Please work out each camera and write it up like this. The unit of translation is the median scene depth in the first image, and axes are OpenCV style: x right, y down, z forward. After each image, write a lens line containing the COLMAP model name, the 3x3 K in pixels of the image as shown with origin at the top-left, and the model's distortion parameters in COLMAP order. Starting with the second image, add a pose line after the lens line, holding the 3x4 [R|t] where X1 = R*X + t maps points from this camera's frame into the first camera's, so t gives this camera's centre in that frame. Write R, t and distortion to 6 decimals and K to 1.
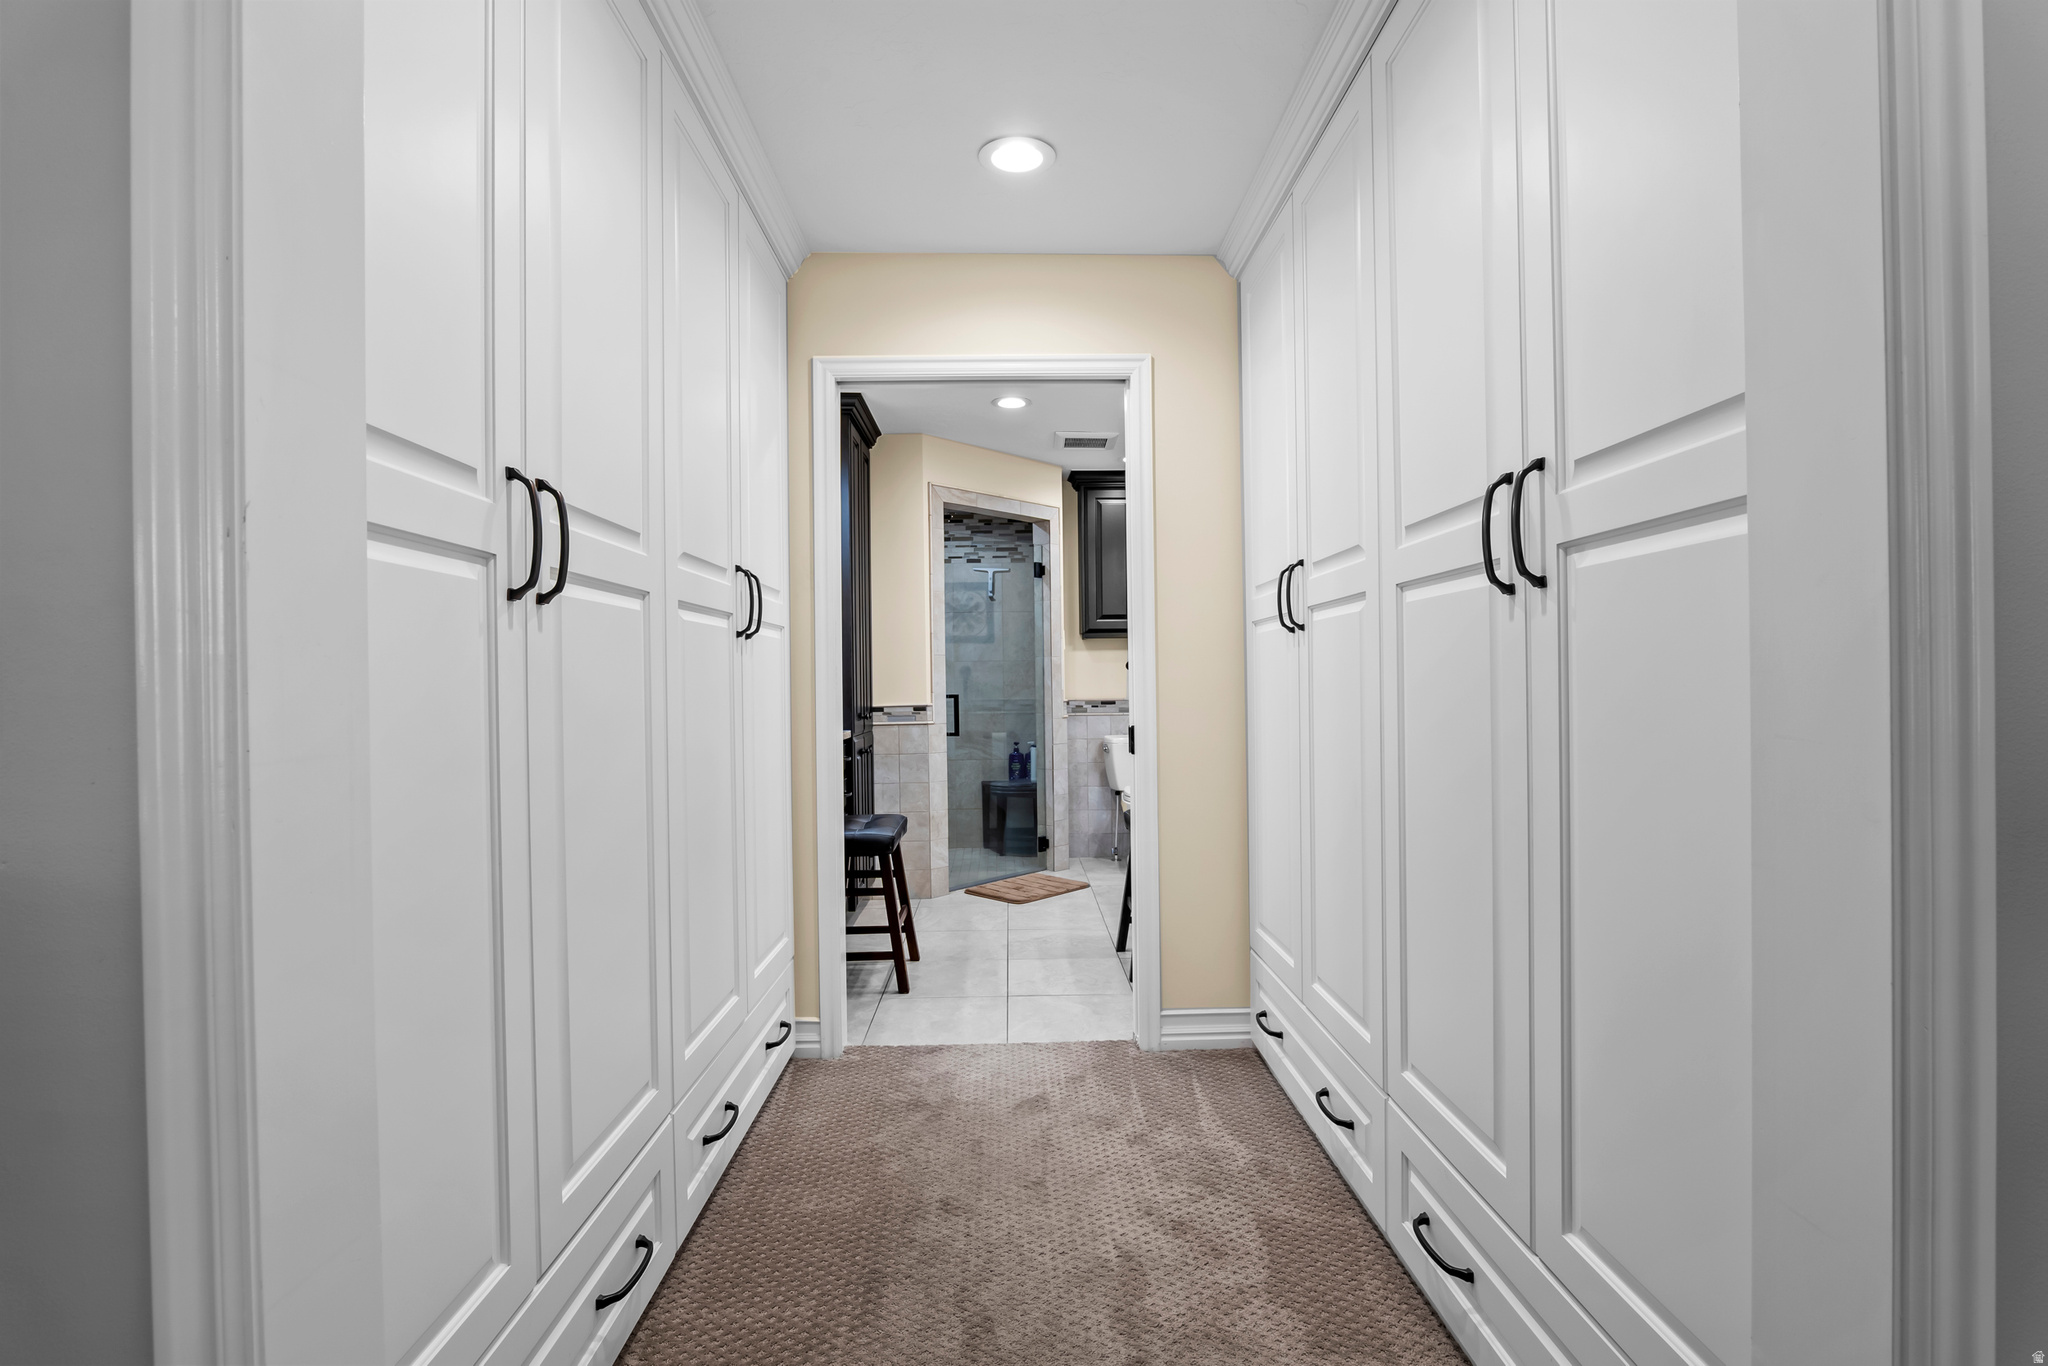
lens RADIAL K [[944.0, 0, 1028.8], [0, 944.0, 680.3], [0, 0, 1]] dist [-0.018269, 0.001235]
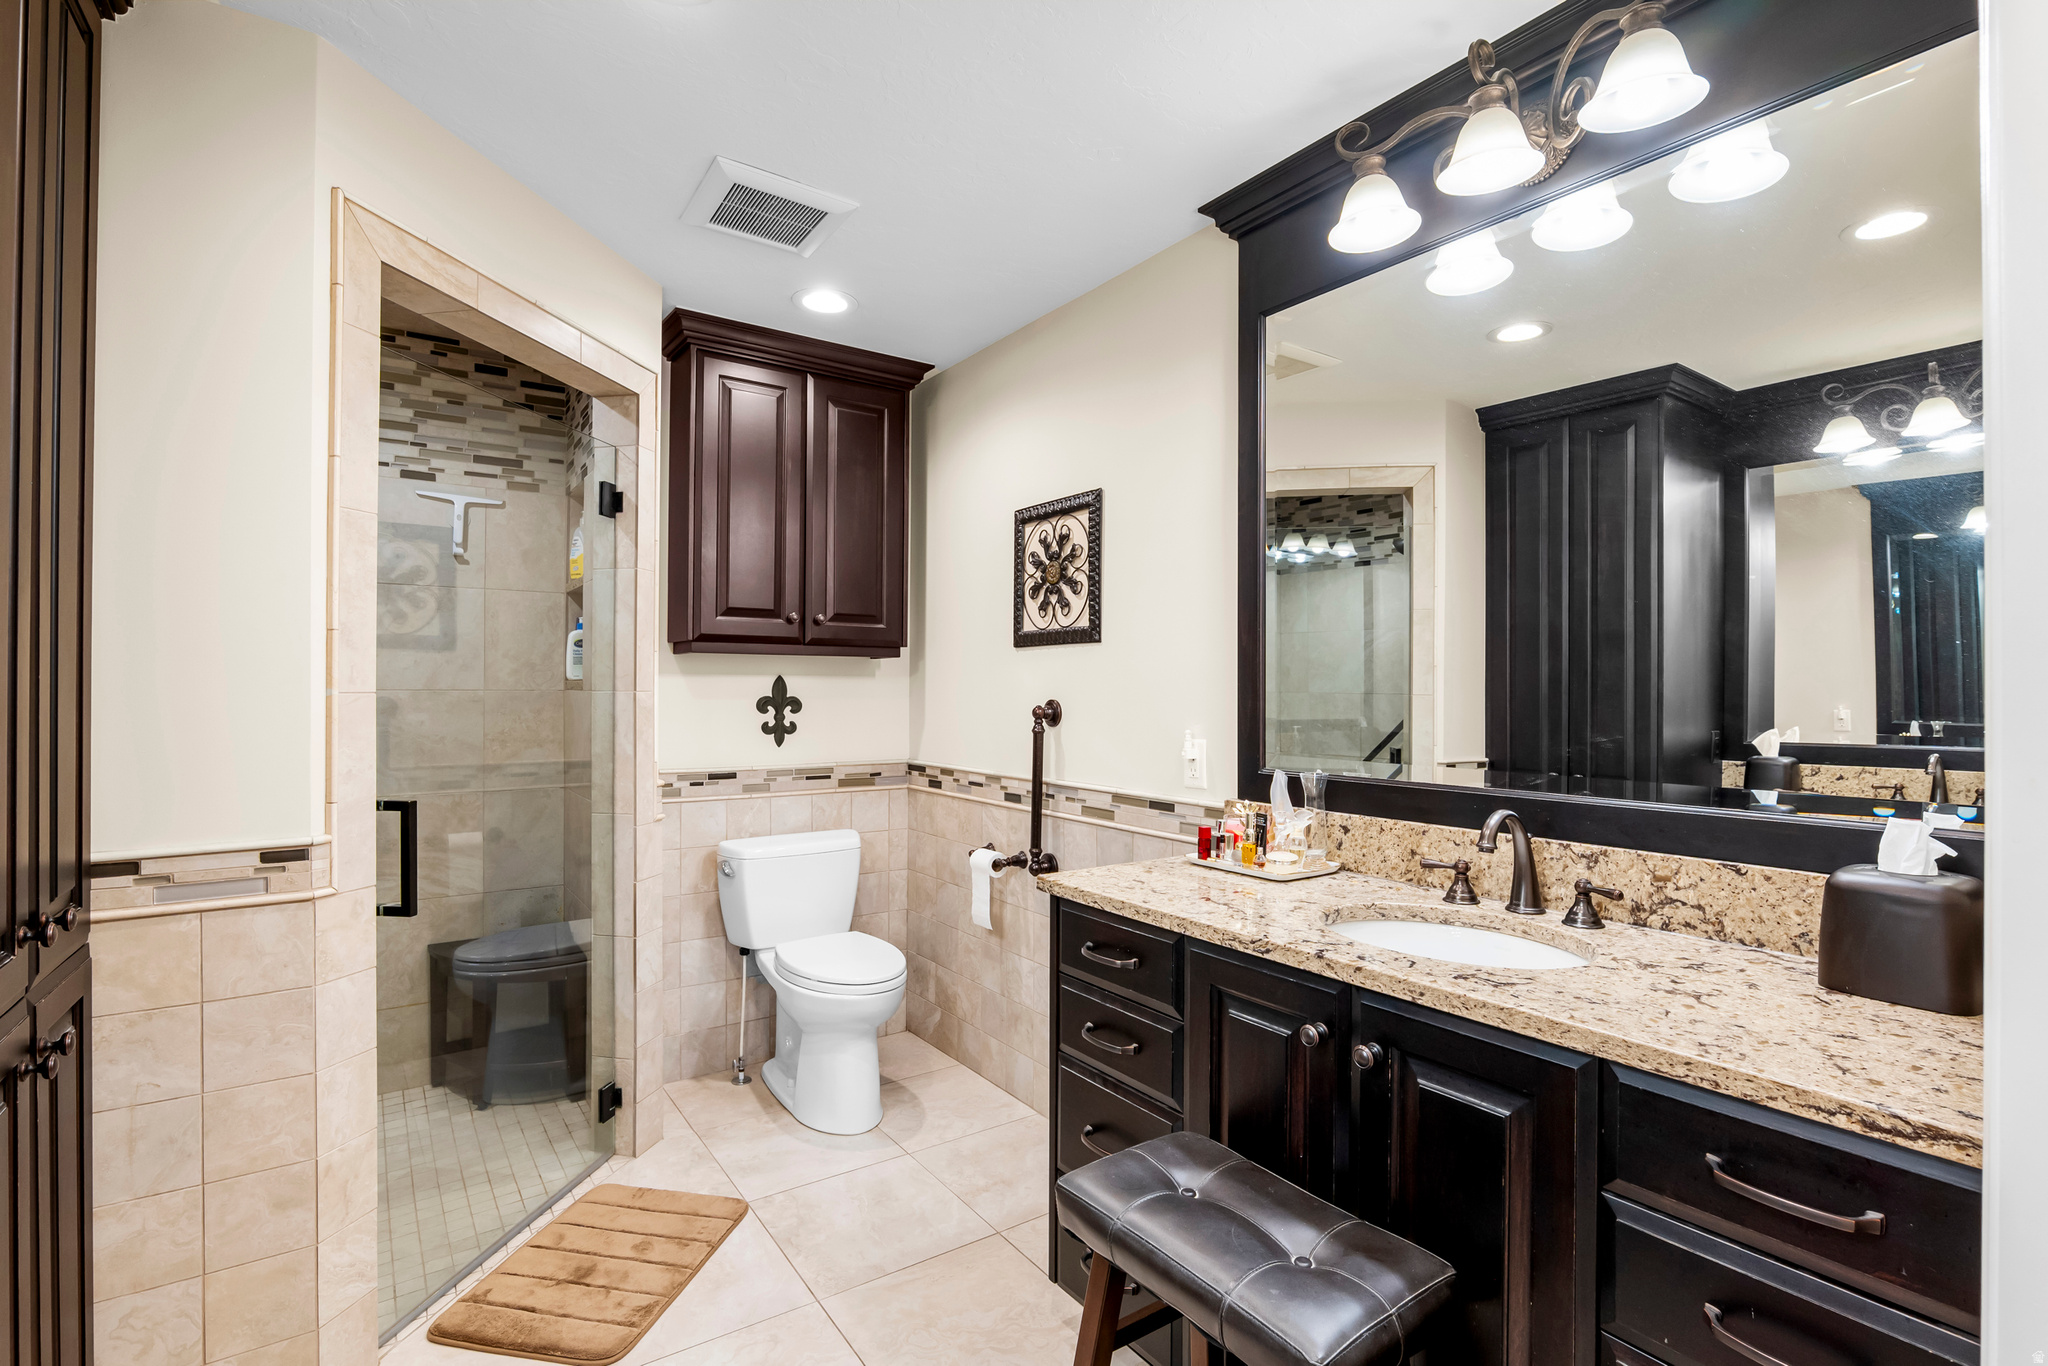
lens RADIAL K [[944.0, 0, 1034.3], [0, 944.0, 684.6], [0, 0, 1]] dist [-0.018269, 0.001235]
pose [[0.829530, 0.021233, 0.558058, -0.068327], [-0.018510, 0.999773, -0.010525, -0.025793], [-0.558155, -0.001599, 0.829735, 0.489438]]
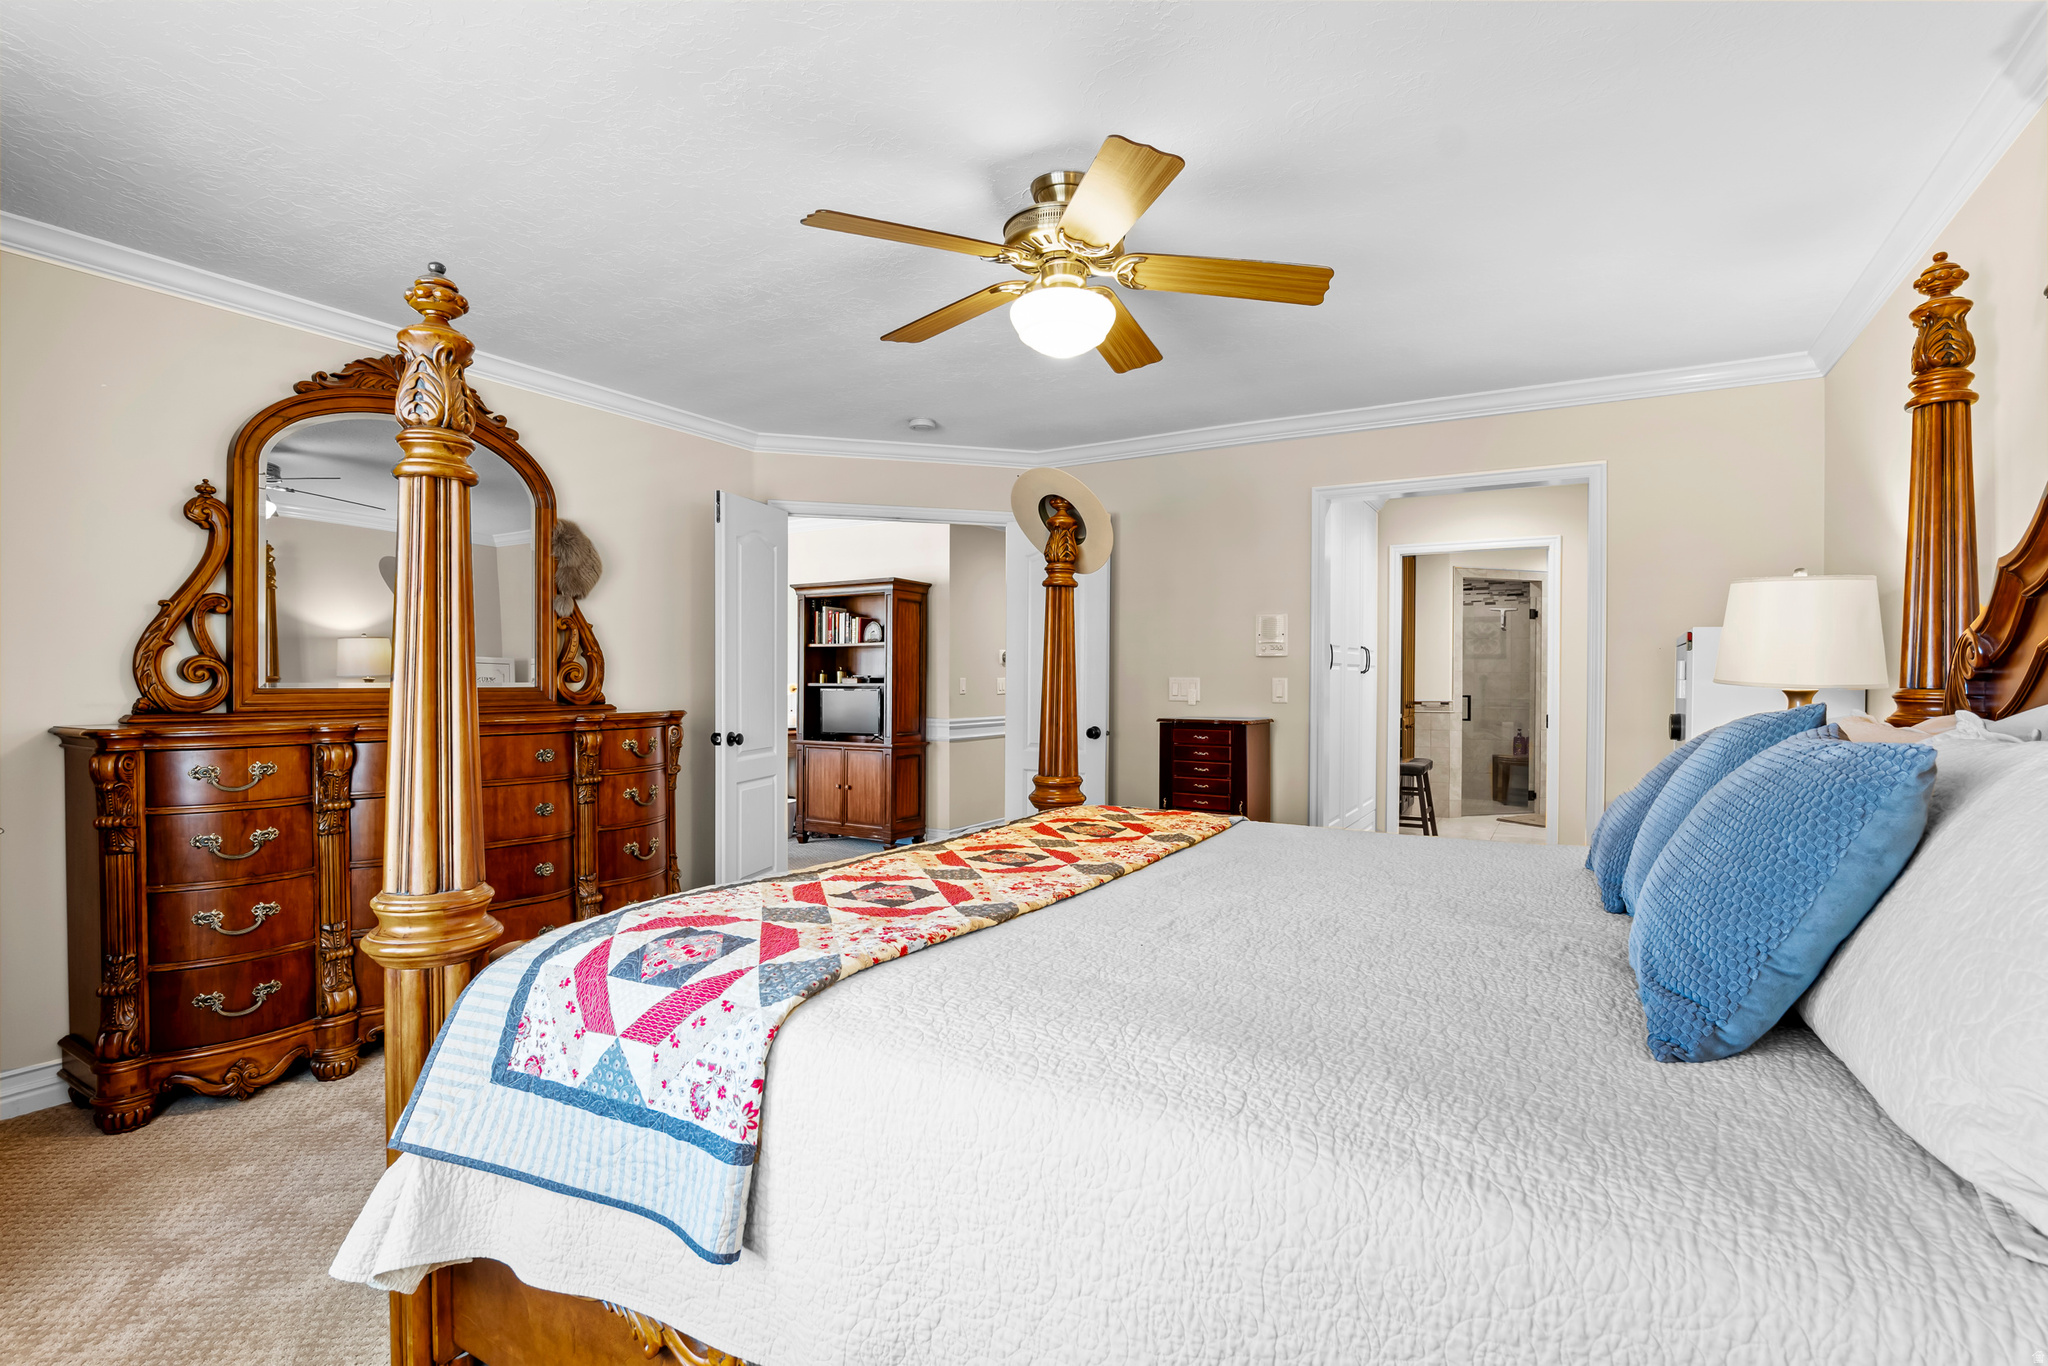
lens RADIAL K [[944.0, 0, 1022.1], [0, 944.0, 680.6], [0, 0, 1]] dist [-0.018269, 0.001235]
pose [[0.849489, 0.024161, -0.527052, 0.105279], [-0.016716, 0.999682, 0.018883, -0.024619], [0.527341, -0.007231, 0.849623, -0.677982]]
